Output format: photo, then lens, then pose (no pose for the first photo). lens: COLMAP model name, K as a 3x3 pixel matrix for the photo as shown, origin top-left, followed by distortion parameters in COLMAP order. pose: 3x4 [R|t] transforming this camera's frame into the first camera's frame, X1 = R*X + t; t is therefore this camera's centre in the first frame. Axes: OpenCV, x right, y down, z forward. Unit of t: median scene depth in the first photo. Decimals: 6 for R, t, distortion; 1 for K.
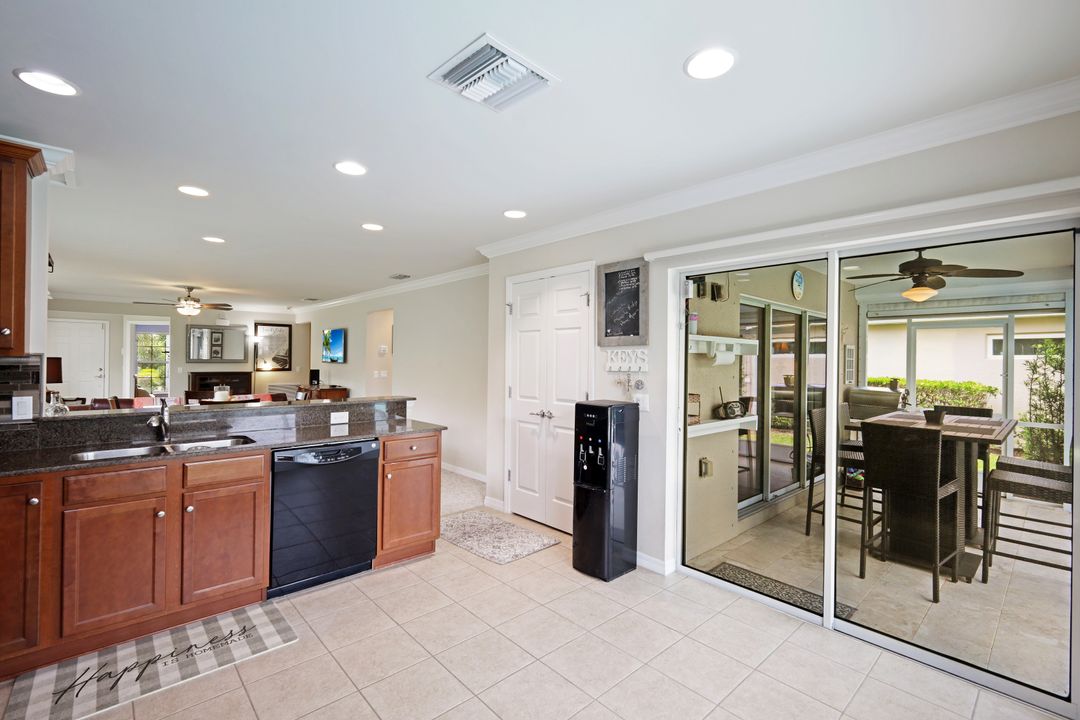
lens RADIAL K [[479.8, 0, 542.8], [0, 479.8, 356.4], [0, 0, 1]] dist [0.001137, 0.000190]
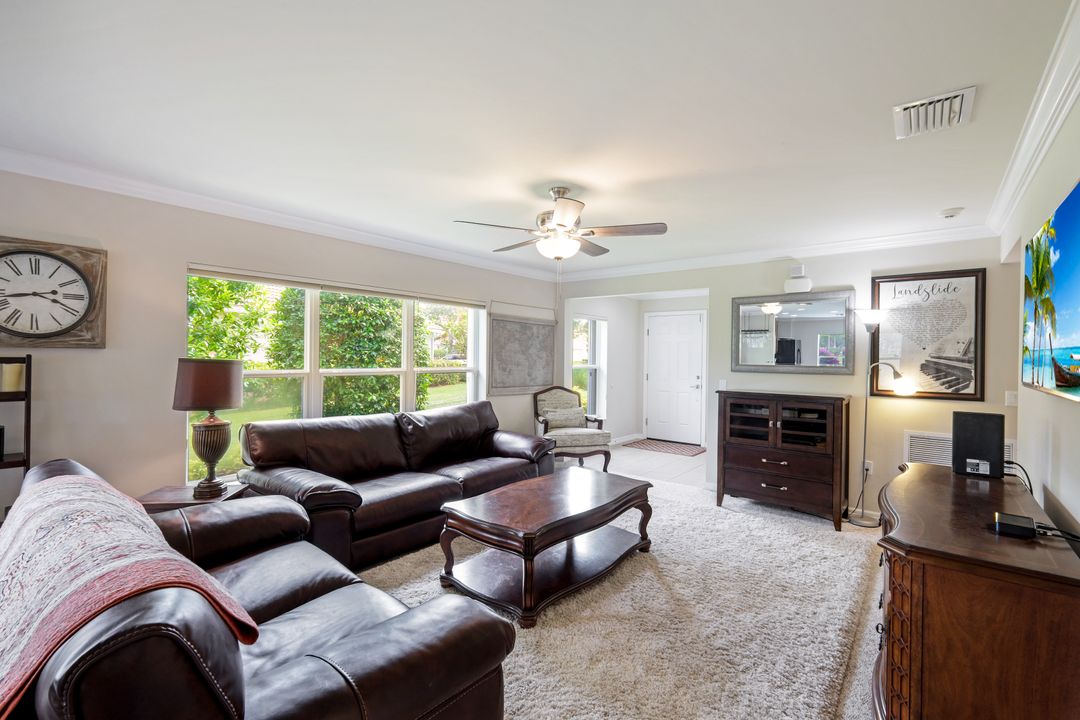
lens RADIAL K [[479.8, 0, 542.8], [0, 479.8, 356.4], [0, 0, 1]] dist [0.001137, 0.000190]
pose [[0.145936, -0.004650, -0.989283, -0.332820], [-0.004845, 0.999974, -0.005415, 0.001129], [0.989282, 0.005583, 0.145909, 0.928663]]
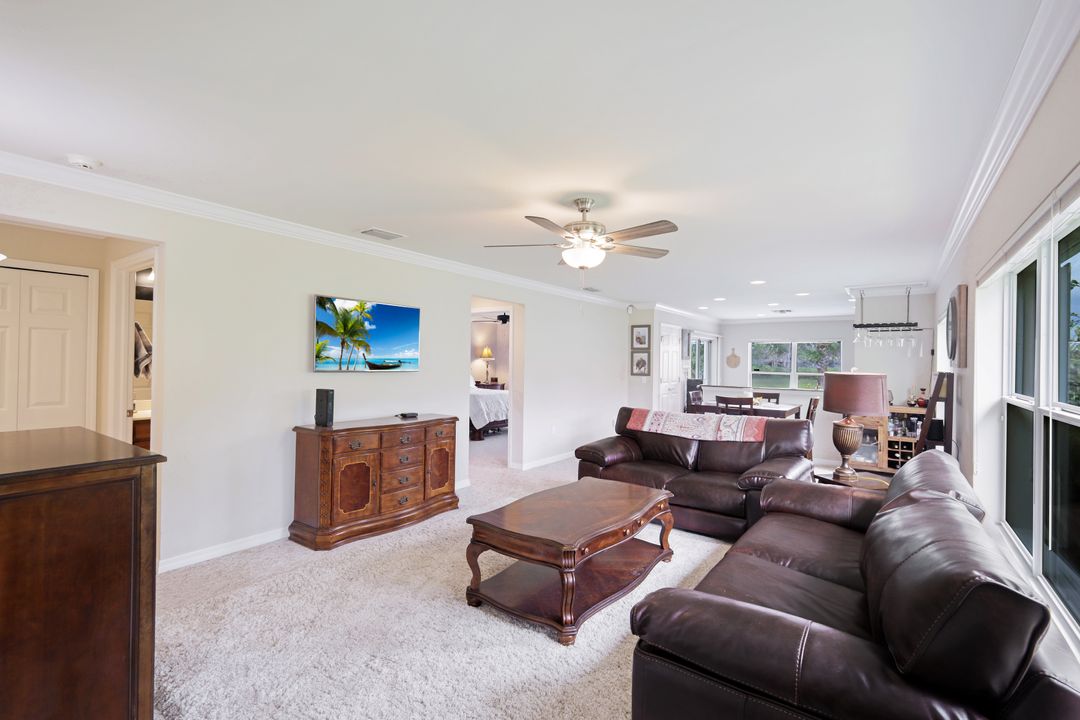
lens RADIAL K [[485.5, 0, 538.1], [0, 485.5, 358.7], [0, 0, 1]] dist [0.000607, 0.000338]
pose [[-0.197115, -0.008191, 0.980346, -1.151779], [-0.023604, 0.999715, 0.003607, -0.006363], [-0.980096, -0.022429, -0.197252, 1.122470]]
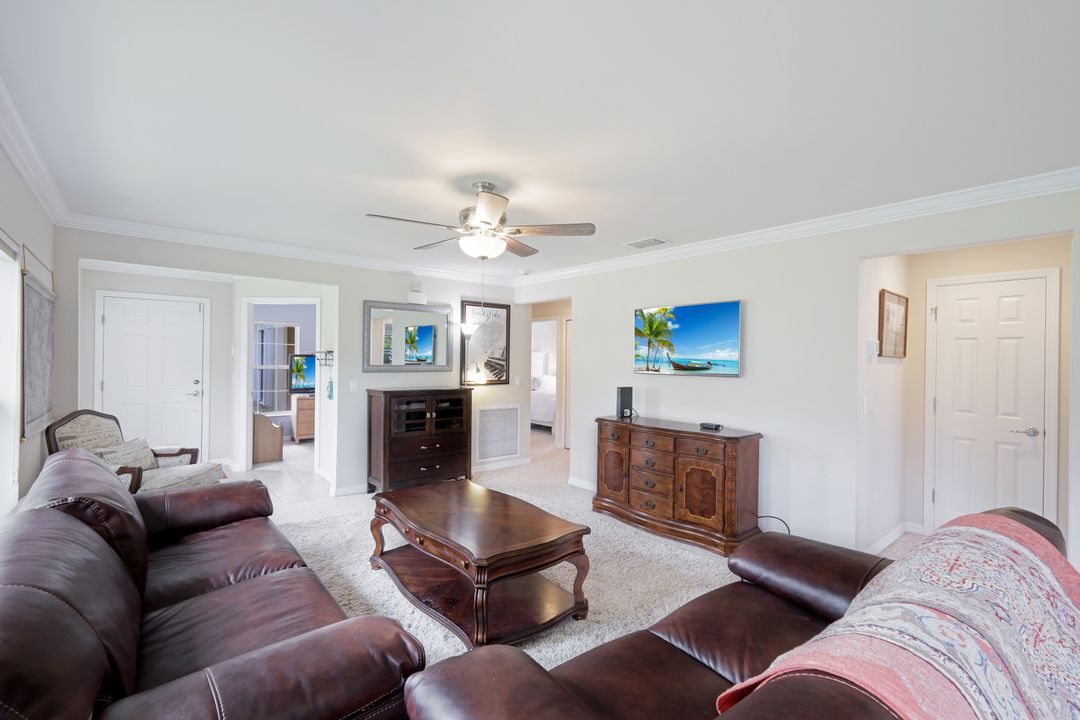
lens RADIAL K [[479.8, 0, 542.8], [0, 479.8, 356.4], [0, 0, 1]] dist [0.001137, 0.000190]
pose [[0.999255, 0.001088, -0.038581, -0.675517], [-0.001151, 0.999998, -0.001616, -0.004340], [0.038579, 0.001660, 0.999254, 0.614682]]
